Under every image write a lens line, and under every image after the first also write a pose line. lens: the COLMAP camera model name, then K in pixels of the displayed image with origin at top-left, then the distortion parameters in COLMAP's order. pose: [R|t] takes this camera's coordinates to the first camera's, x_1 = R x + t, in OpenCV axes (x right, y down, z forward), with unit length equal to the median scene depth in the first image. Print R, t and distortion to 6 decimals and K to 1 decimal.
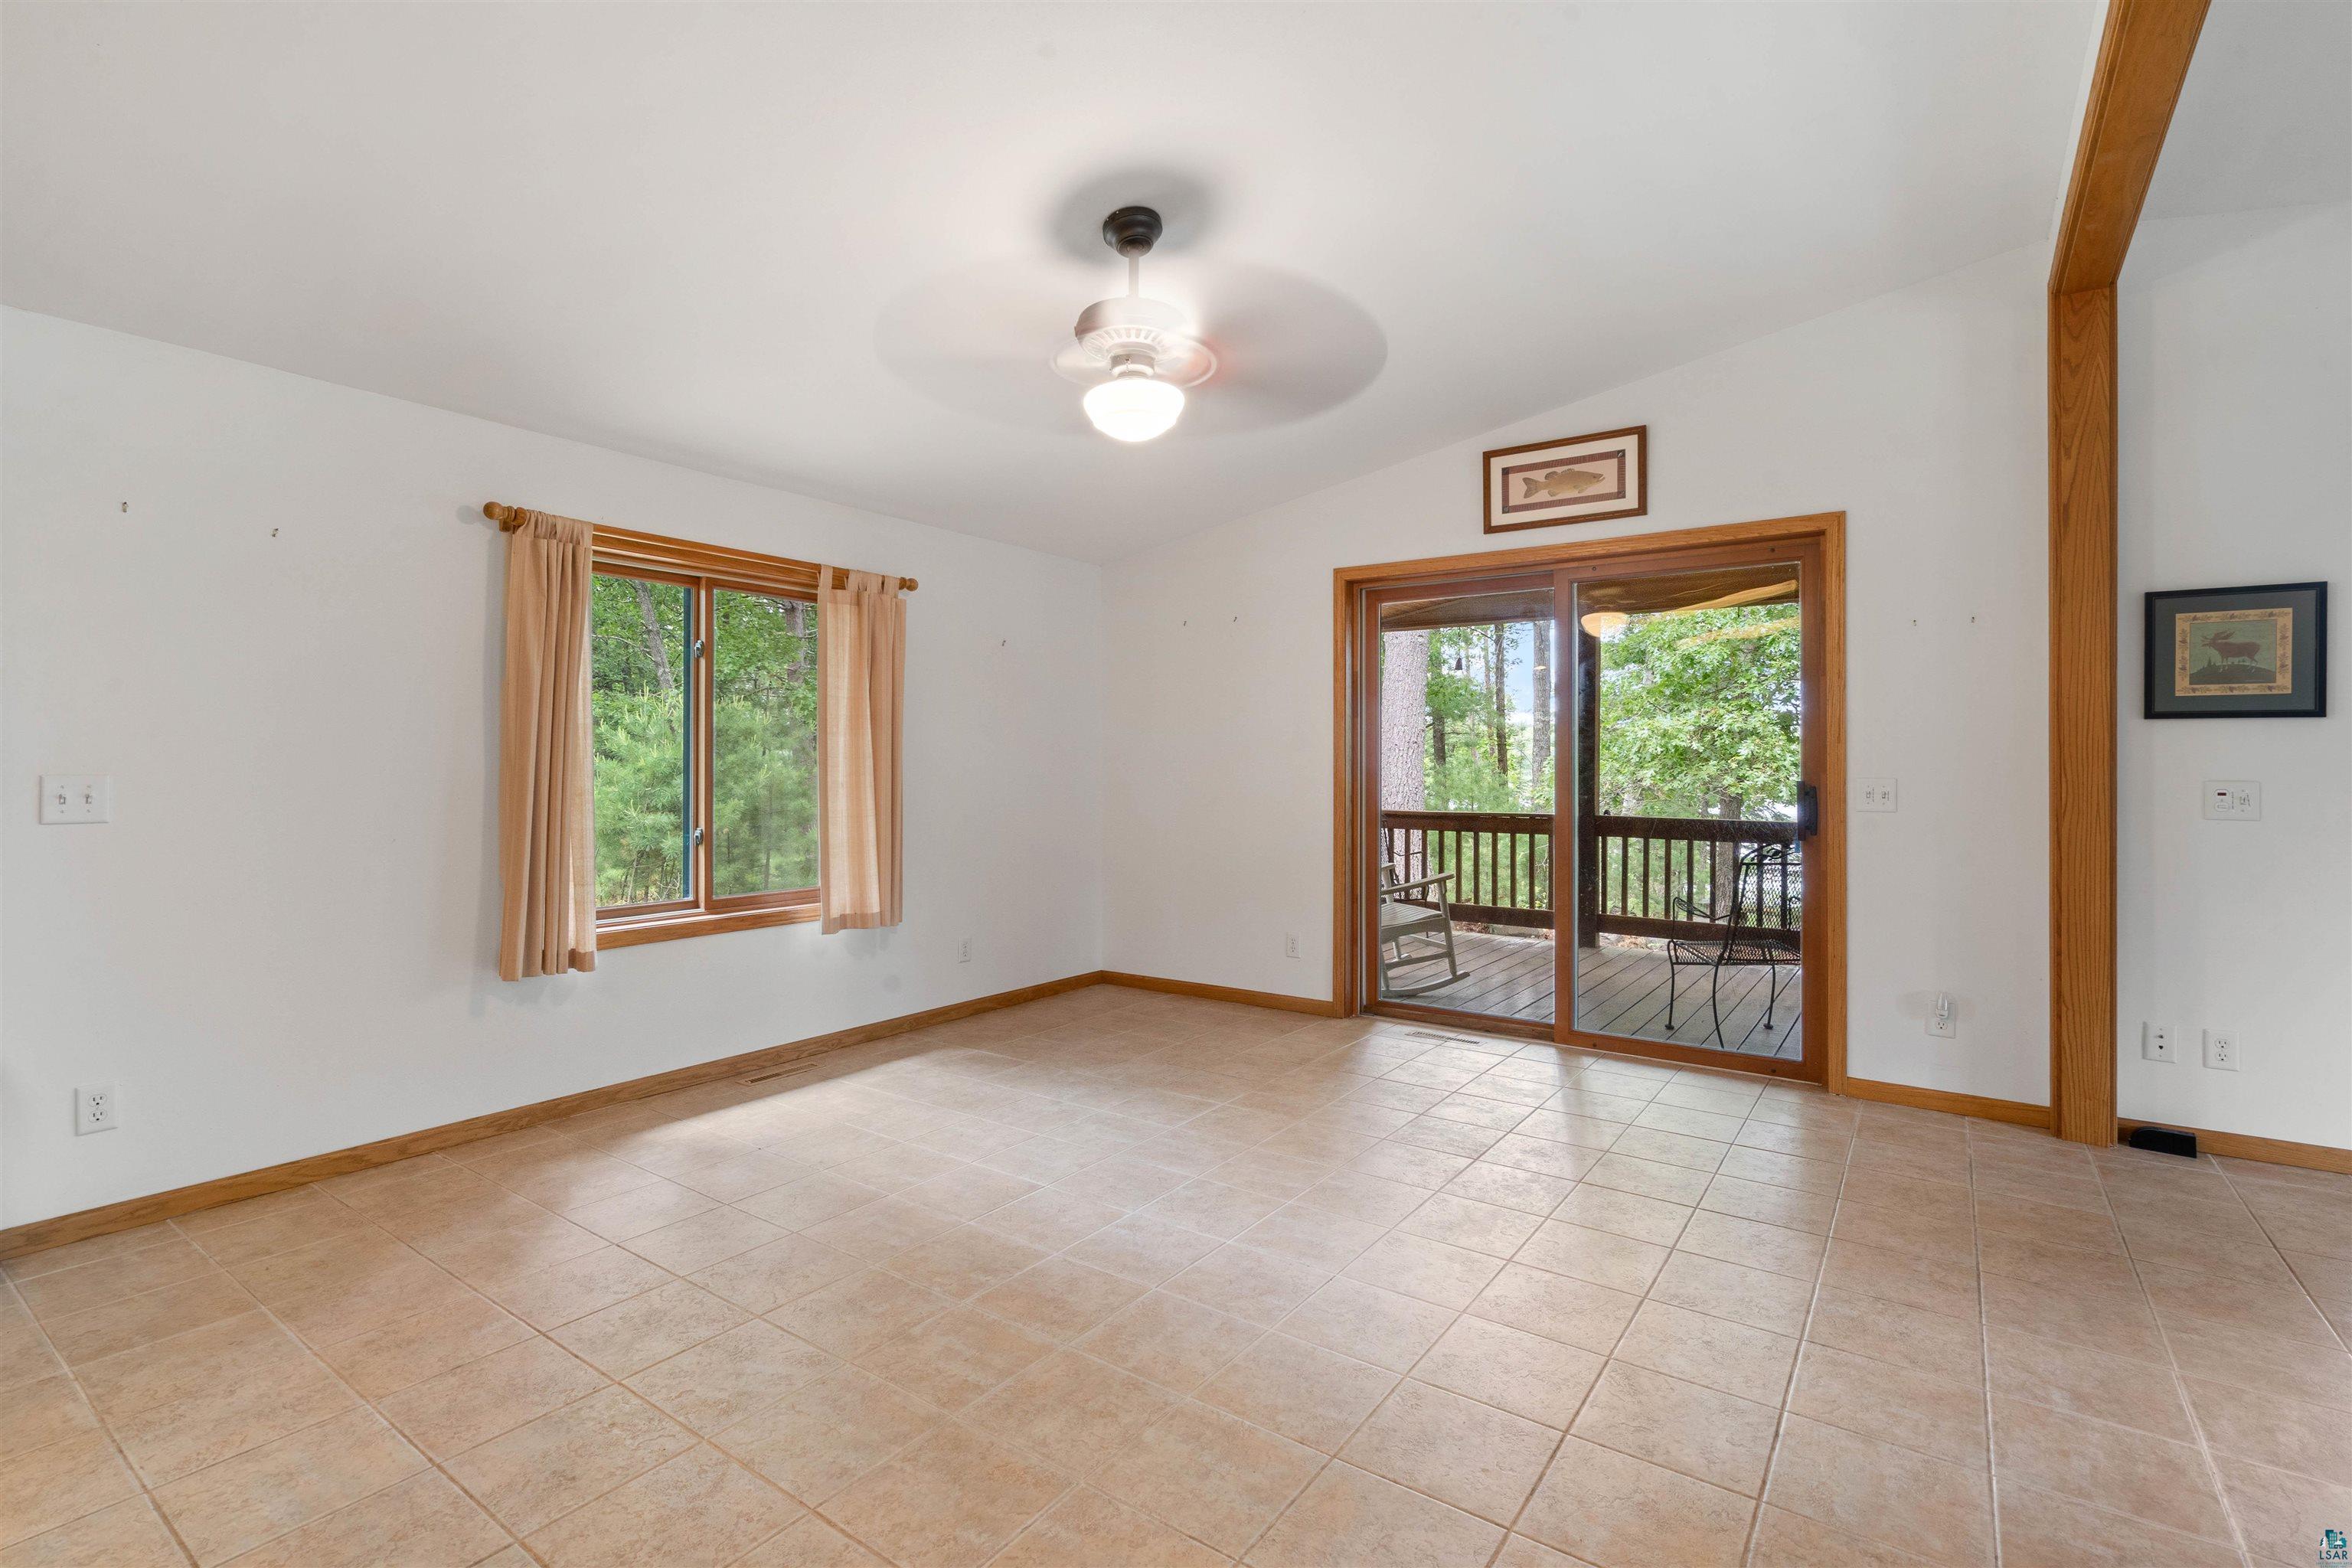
lens RADIAL K [[1076.5, 0, 1167.0], [0, 1076.5, 763.6], [0, 0, 1]] dist [-0.005410, 0.002335]
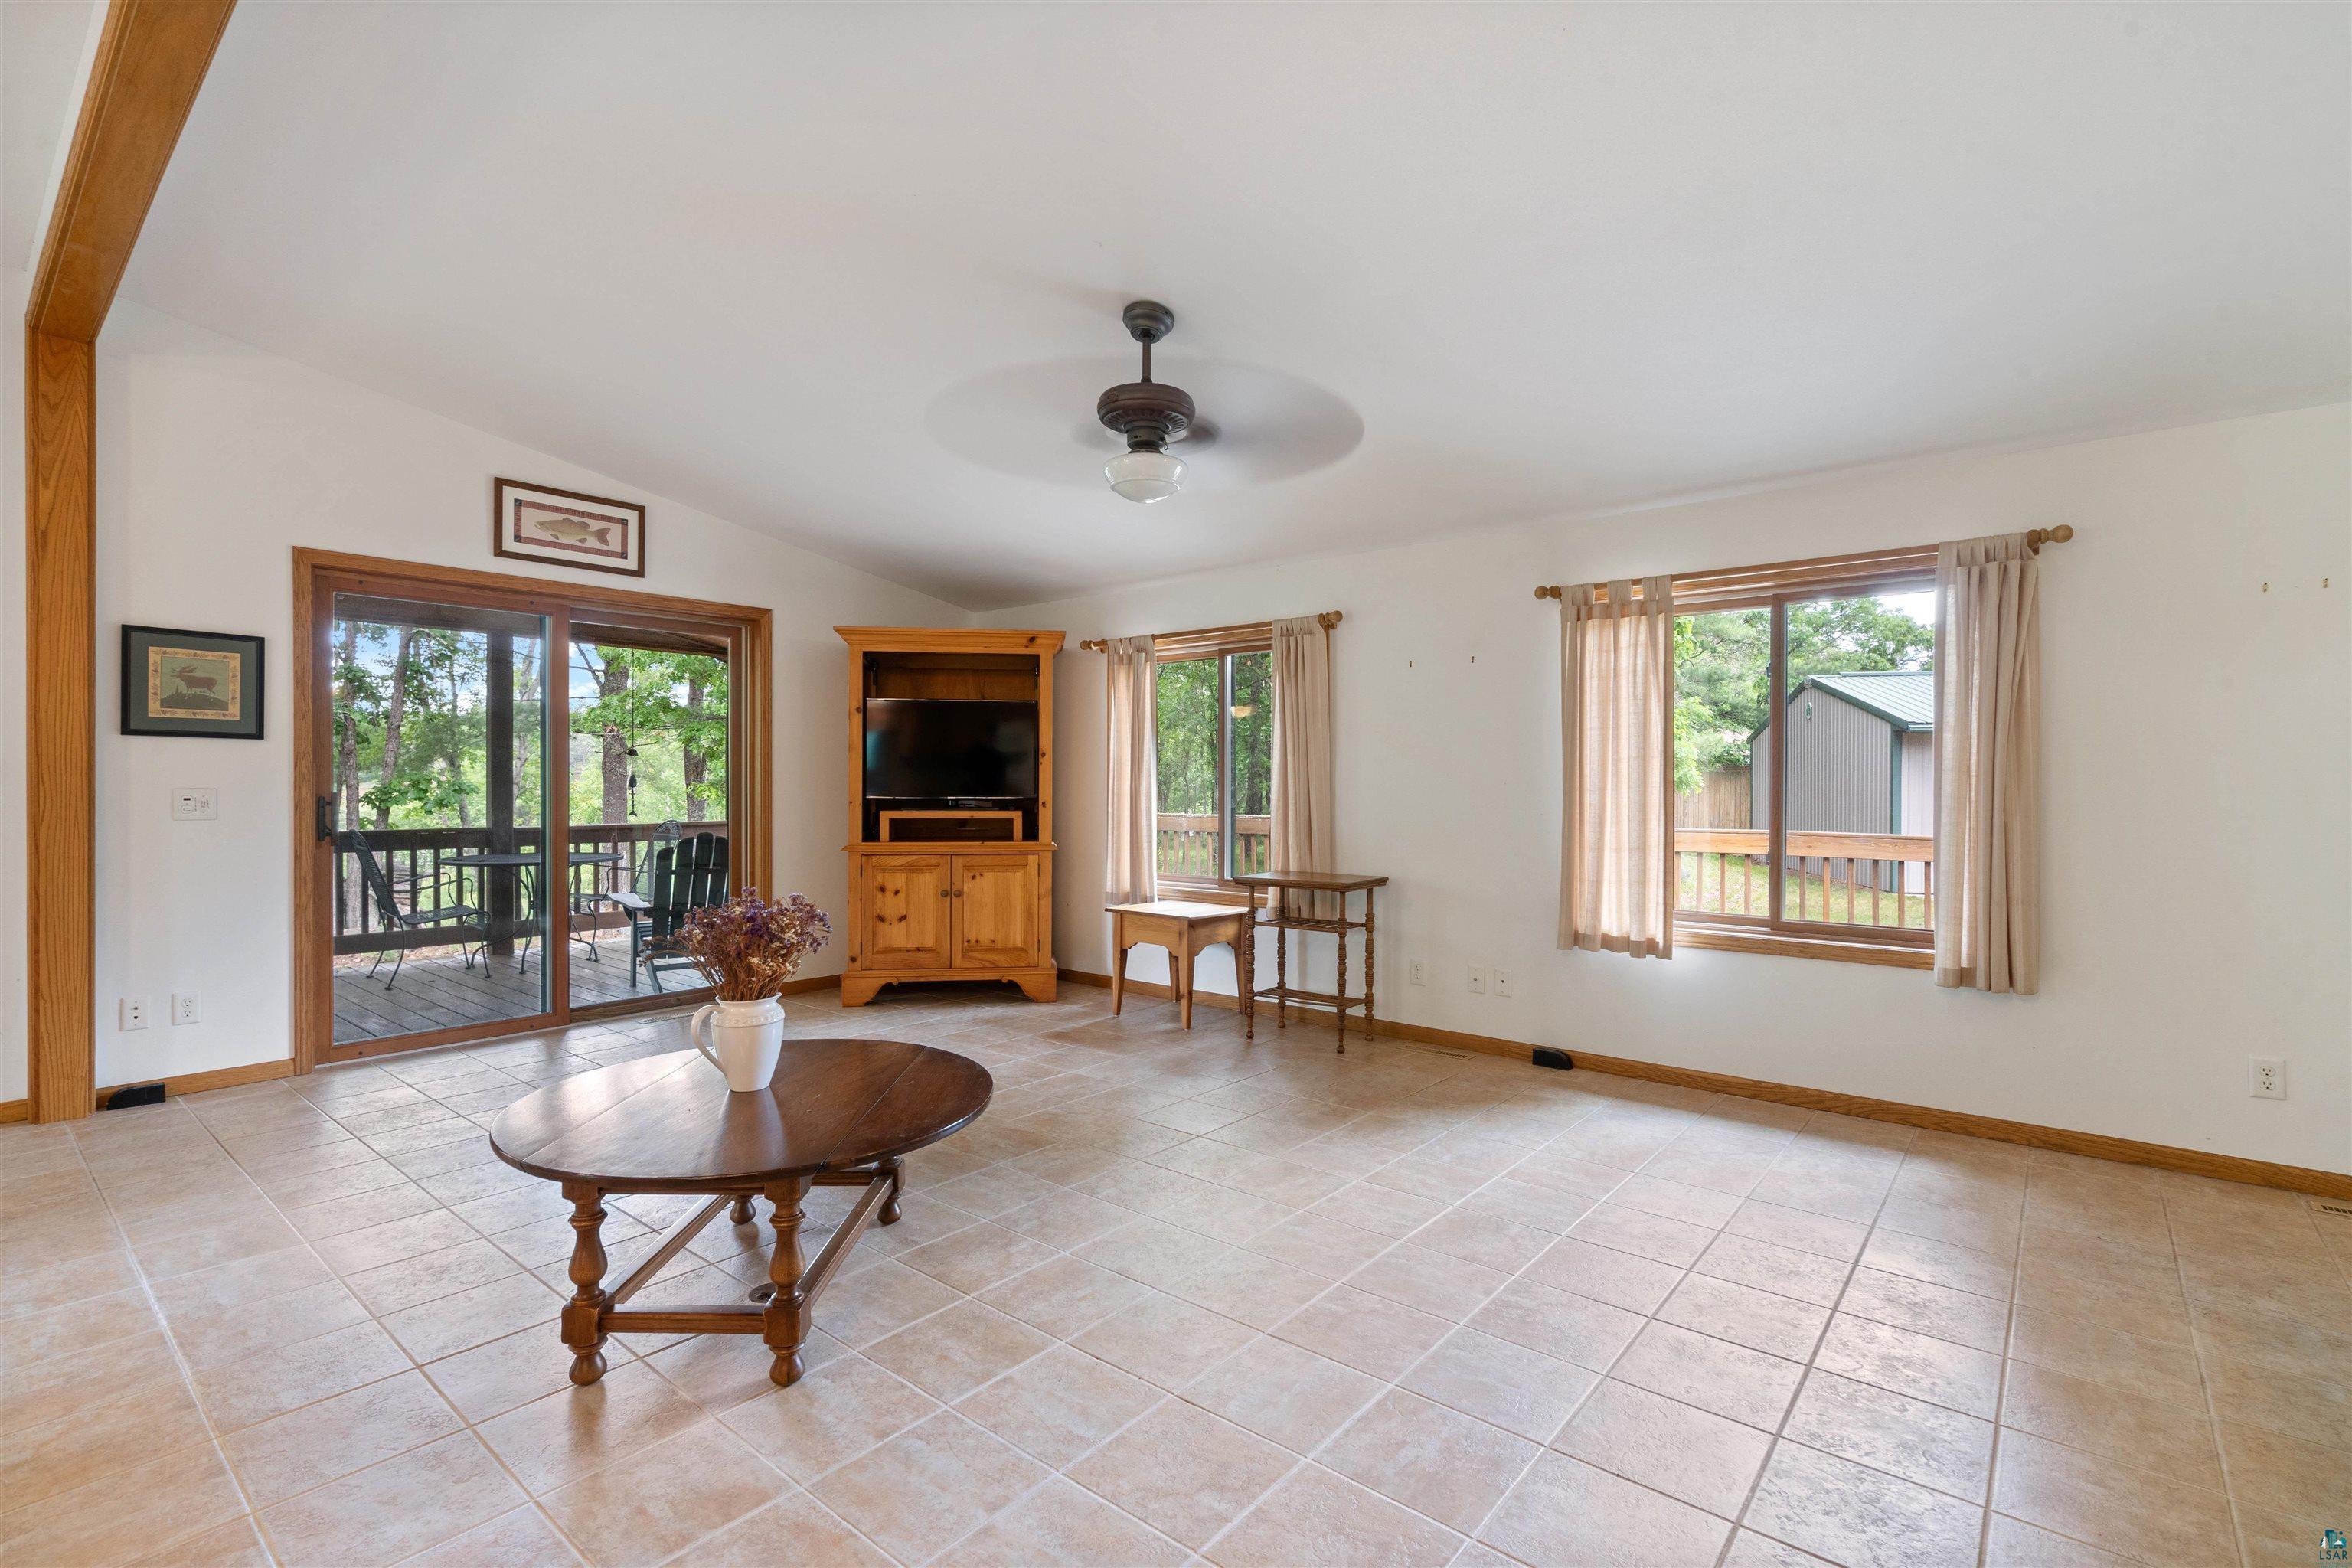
lens RADIAL K [[1076.5, 0, 1179.8], [0, 1076.5, 786.2], [0, 0, 1]] dist [-0.005410, 0.002335]
pose [[0.071882, -0.007002, 0.997389, -0.149503], [-0.007090, 0.999947, 0.007531, -0.003366], [-0.997388, -0.007612, 0.071828, -0.207798]]
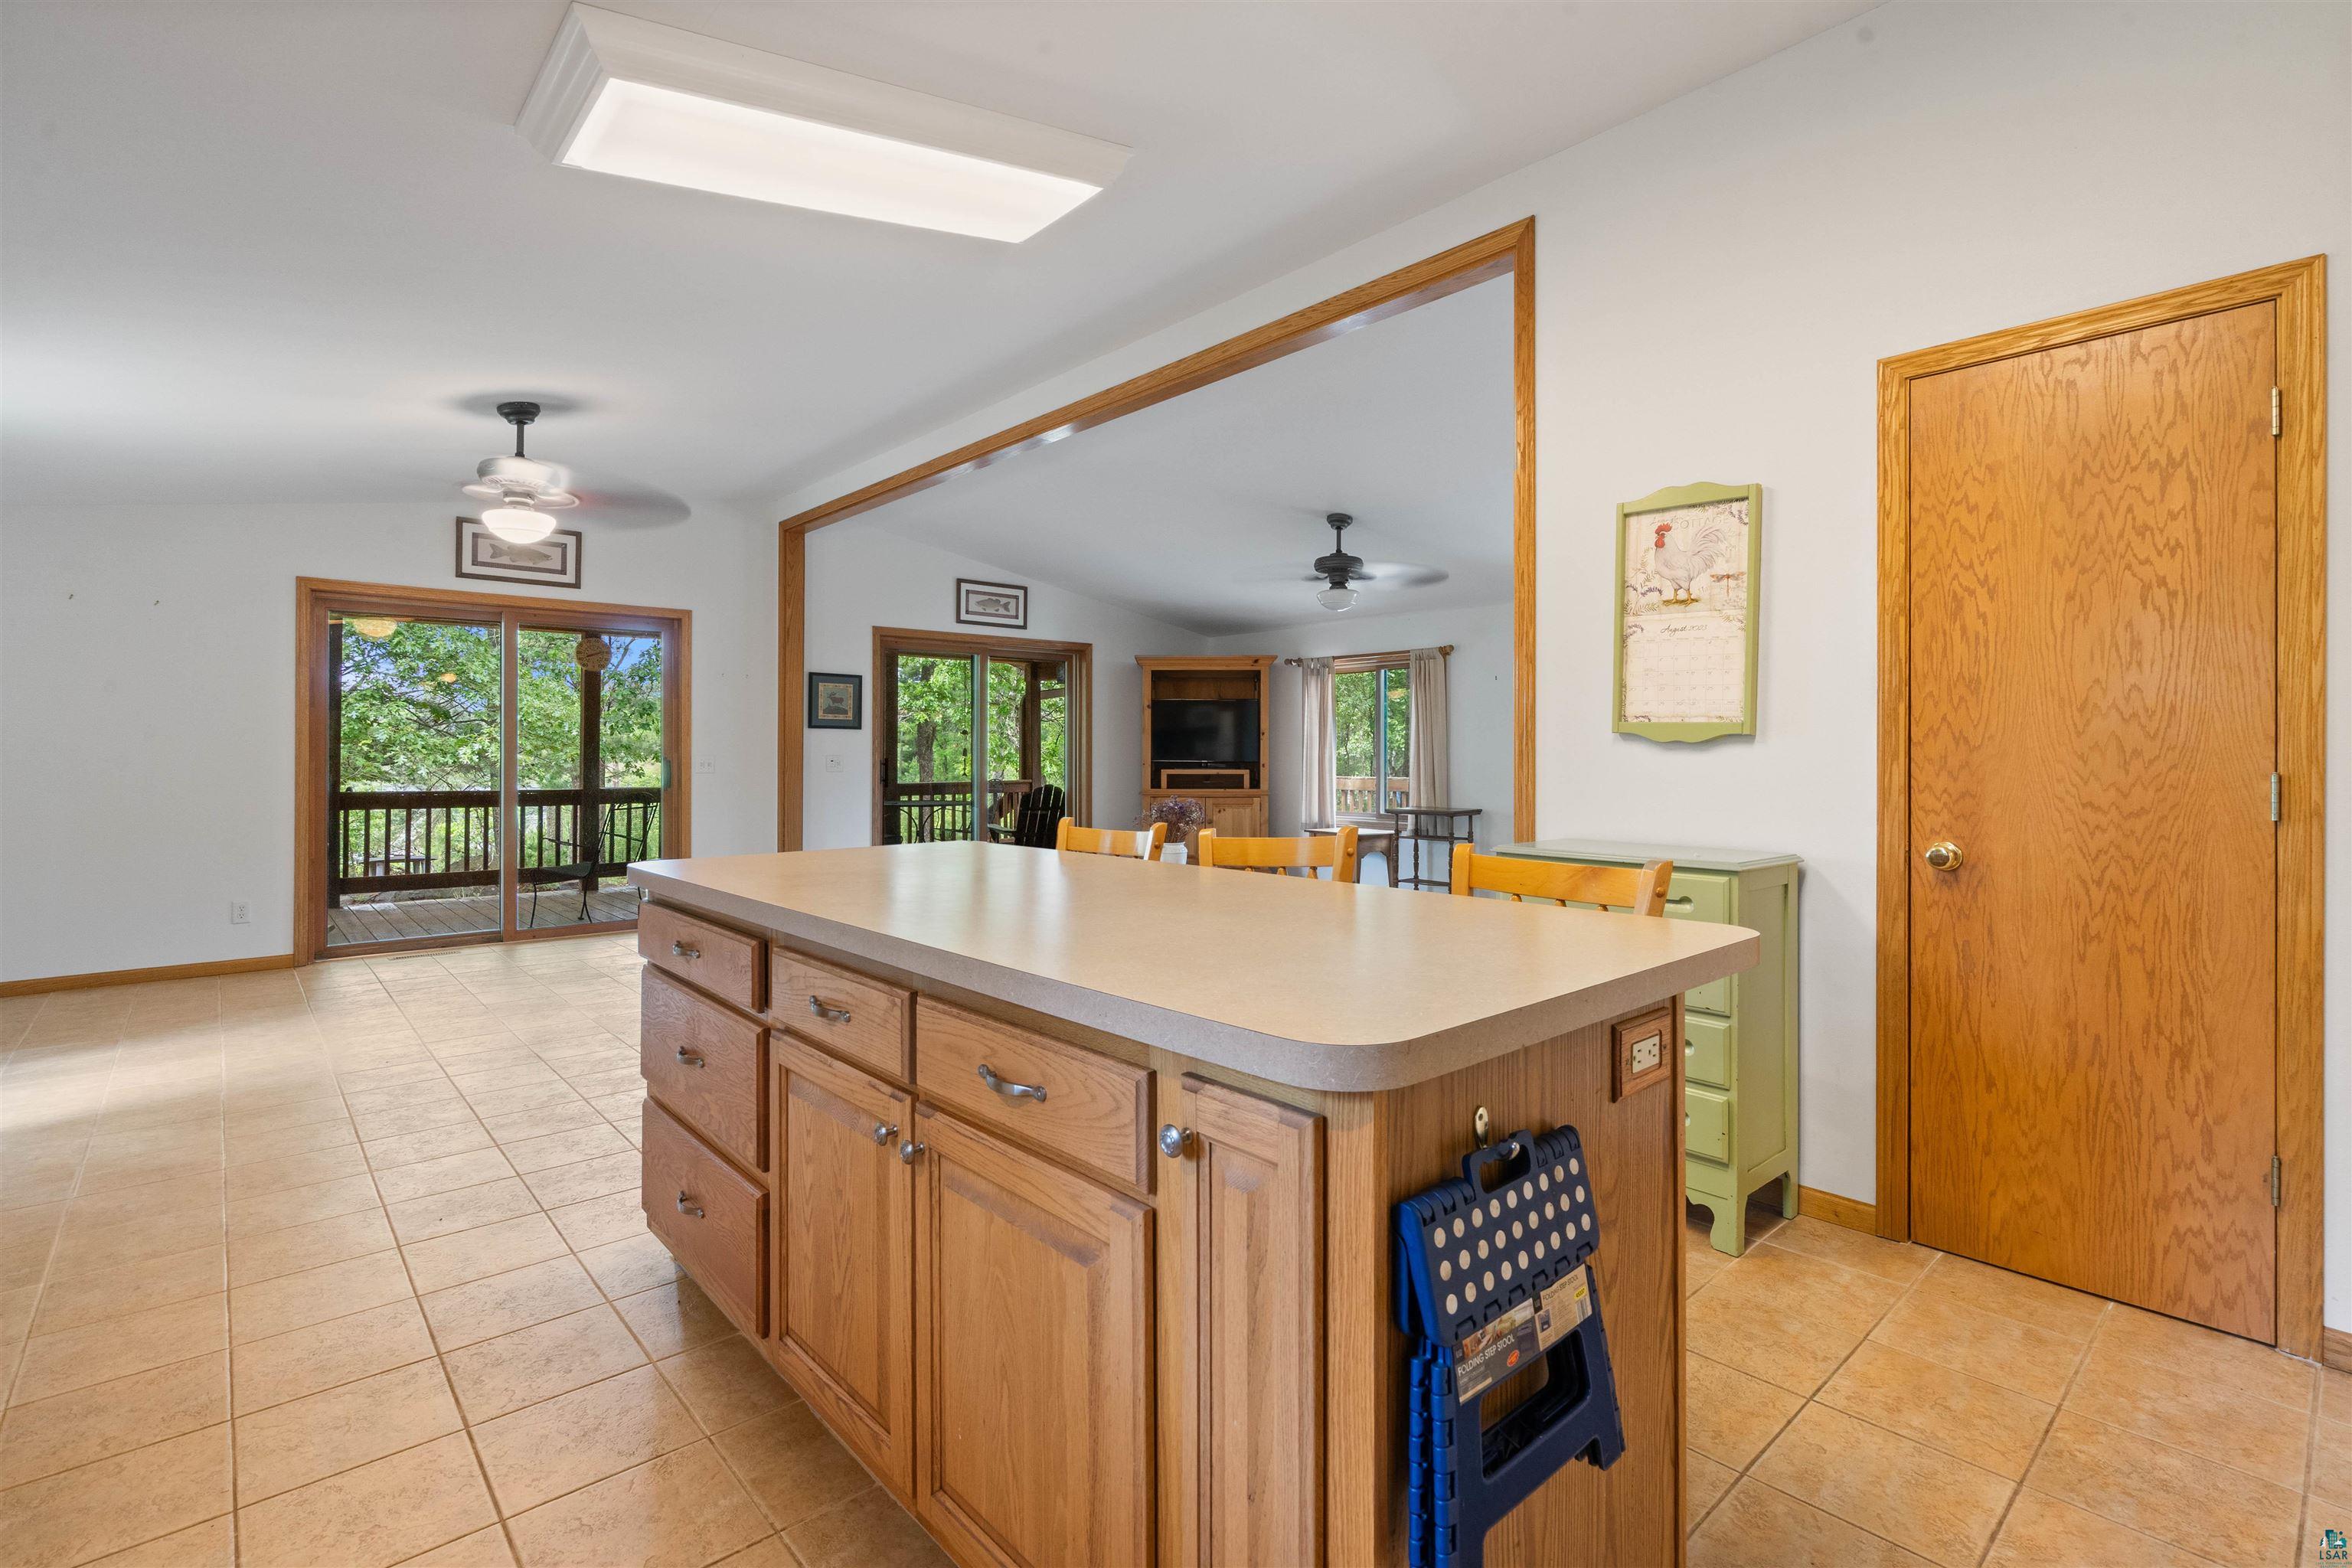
lens RADIAL K [[1076.5, 0, 1167.5], [0, 1076.5, 770.2], [0, 0, 1]] dist [-0.005410, 0.002335]
pose [[0.228365, -0.017870, 0.973412, -1.115726], [-0.003289, 0.999812, 0.019127, 0.001115], [-0.973570, -0.007570, 0.228263, -0.249974]]
